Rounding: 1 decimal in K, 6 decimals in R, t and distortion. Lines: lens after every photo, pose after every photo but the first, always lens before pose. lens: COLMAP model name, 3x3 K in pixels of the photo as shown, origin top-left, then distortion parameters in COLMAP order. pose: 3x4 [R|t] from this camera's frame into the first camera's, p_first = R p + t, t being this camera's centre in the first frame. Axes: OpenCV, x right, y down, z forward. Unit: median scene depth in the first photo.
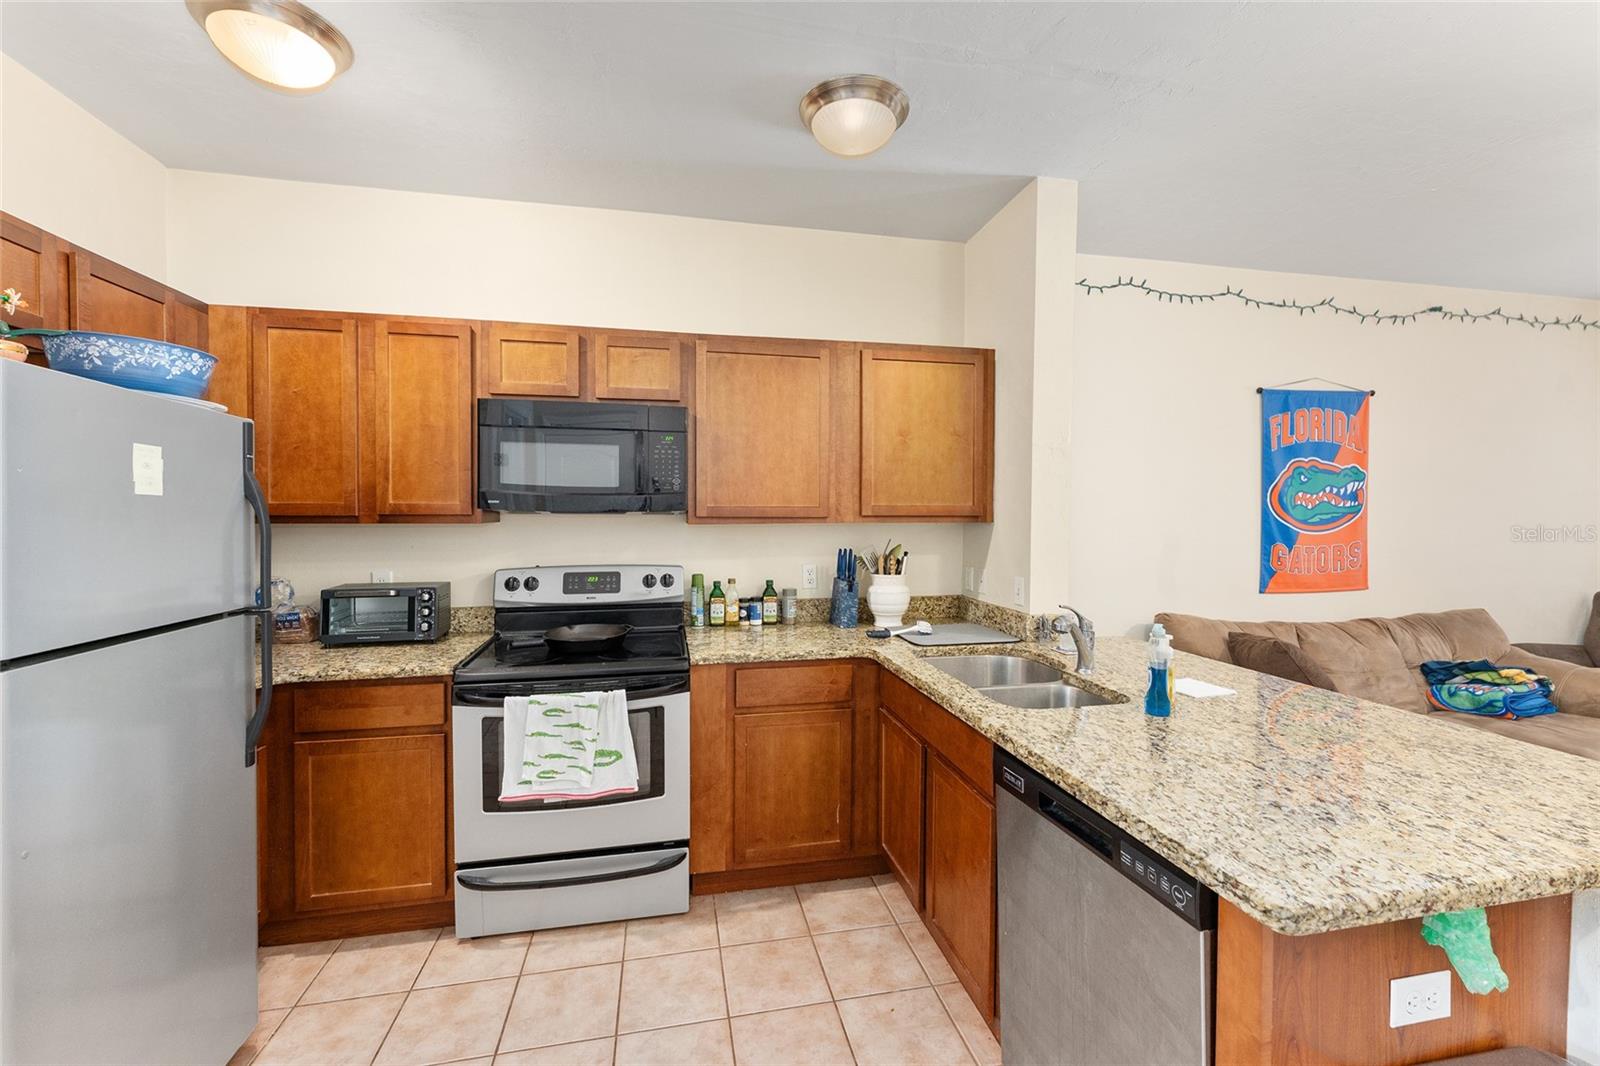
lens RADIAL K [[652.8, 0, 803.4], [0, 652.8, 524.4], [0, 0, 1]] dist [-0.002049, -0.000440]
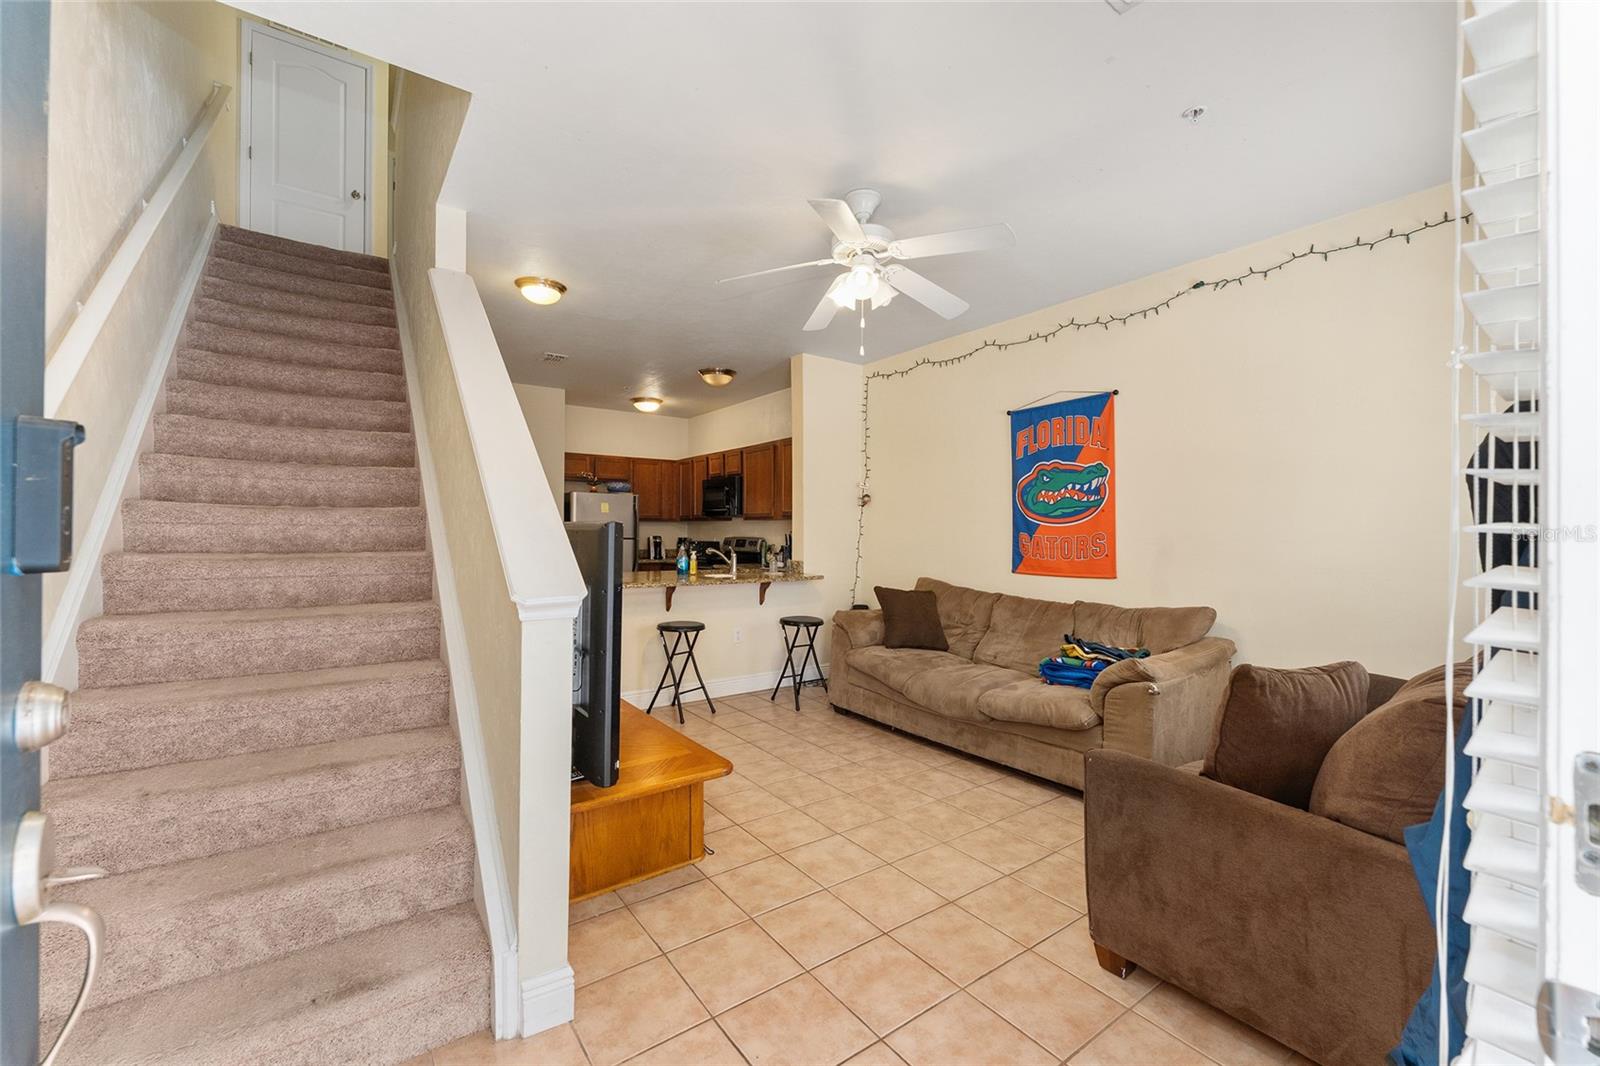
lens RADIAL K [[652.8, 0, 803.4], [0, 652.8, 524.4], [0, 0, 1]] dist [-0.002049, -0.000440]
pose [[0.408127, -0.009375, -0.912877, 2.152561], [-0.020777, 0.999593, -0.019554, 0.057531], [0.912689, 0.026947, 0.407766, 0.150602]]
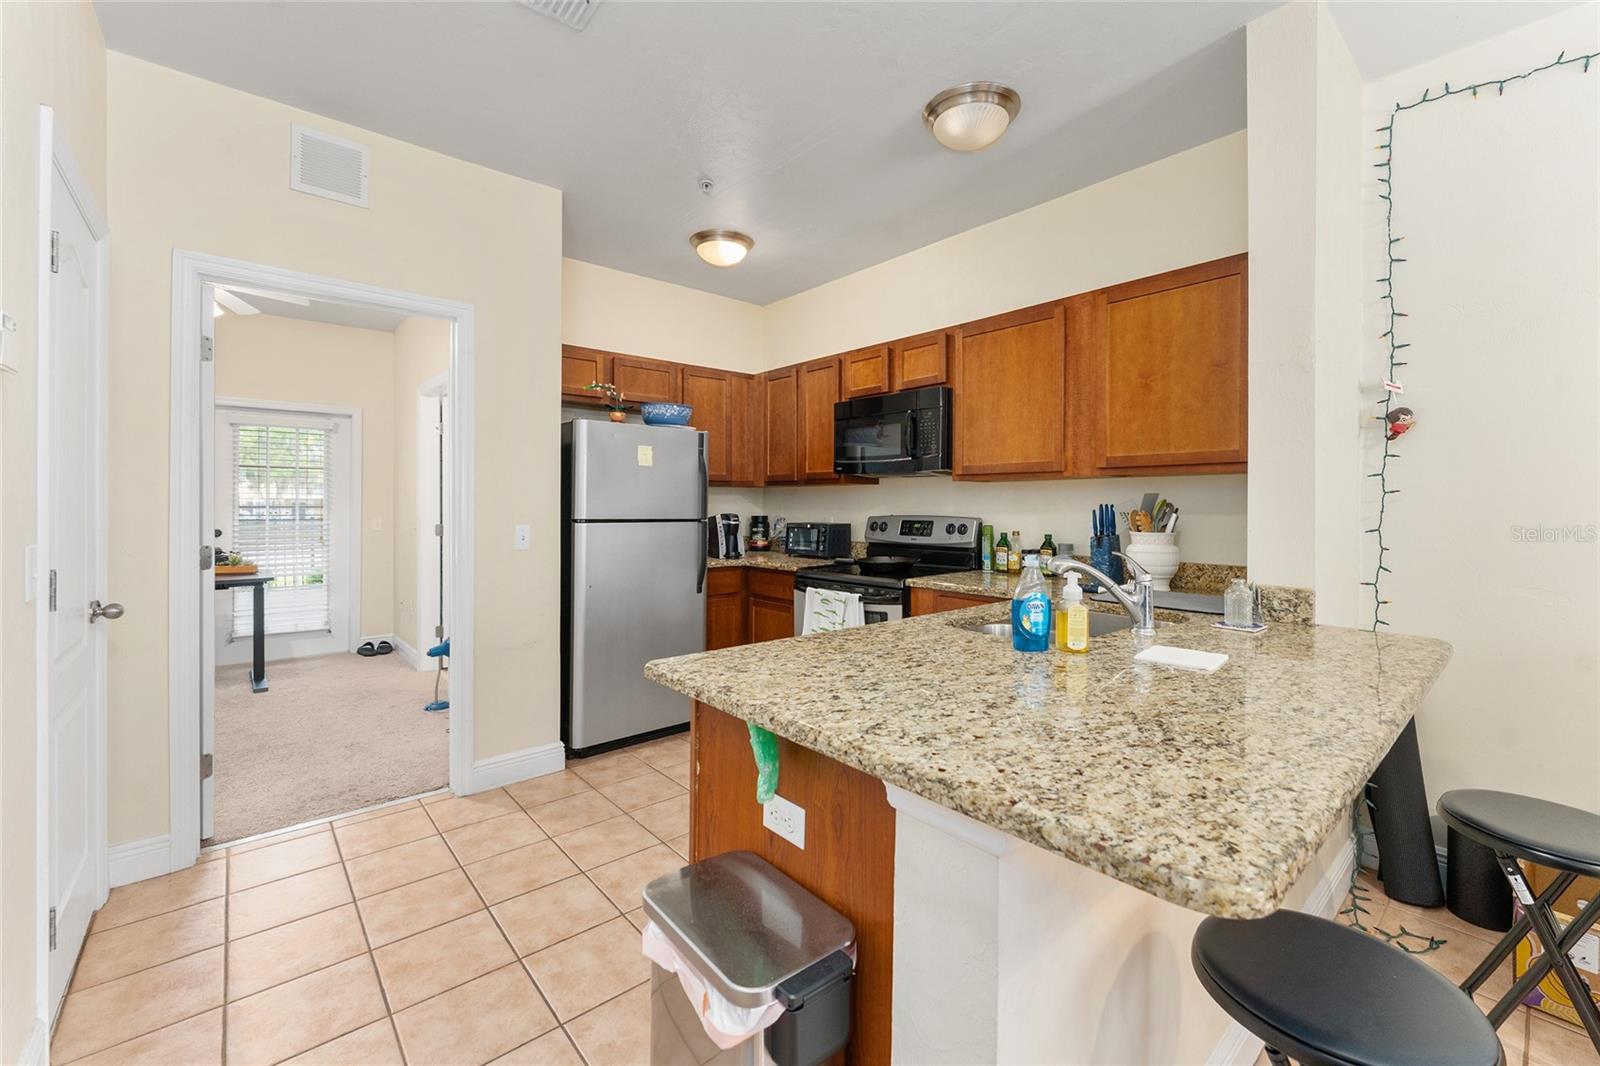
lens RADIAL K [[650.9, 0, 807.7], [0, 650.9, 503.3], [0, 0, 1]] dist [-0.003418, -0.000270]
pose [[0.493458, -0.000868, -0.869769, 0.706236], [-0.015191, 0.999838, -0.009616, 0.053845], [0.869637, 0.017958, 0.493366, 0.150144]]
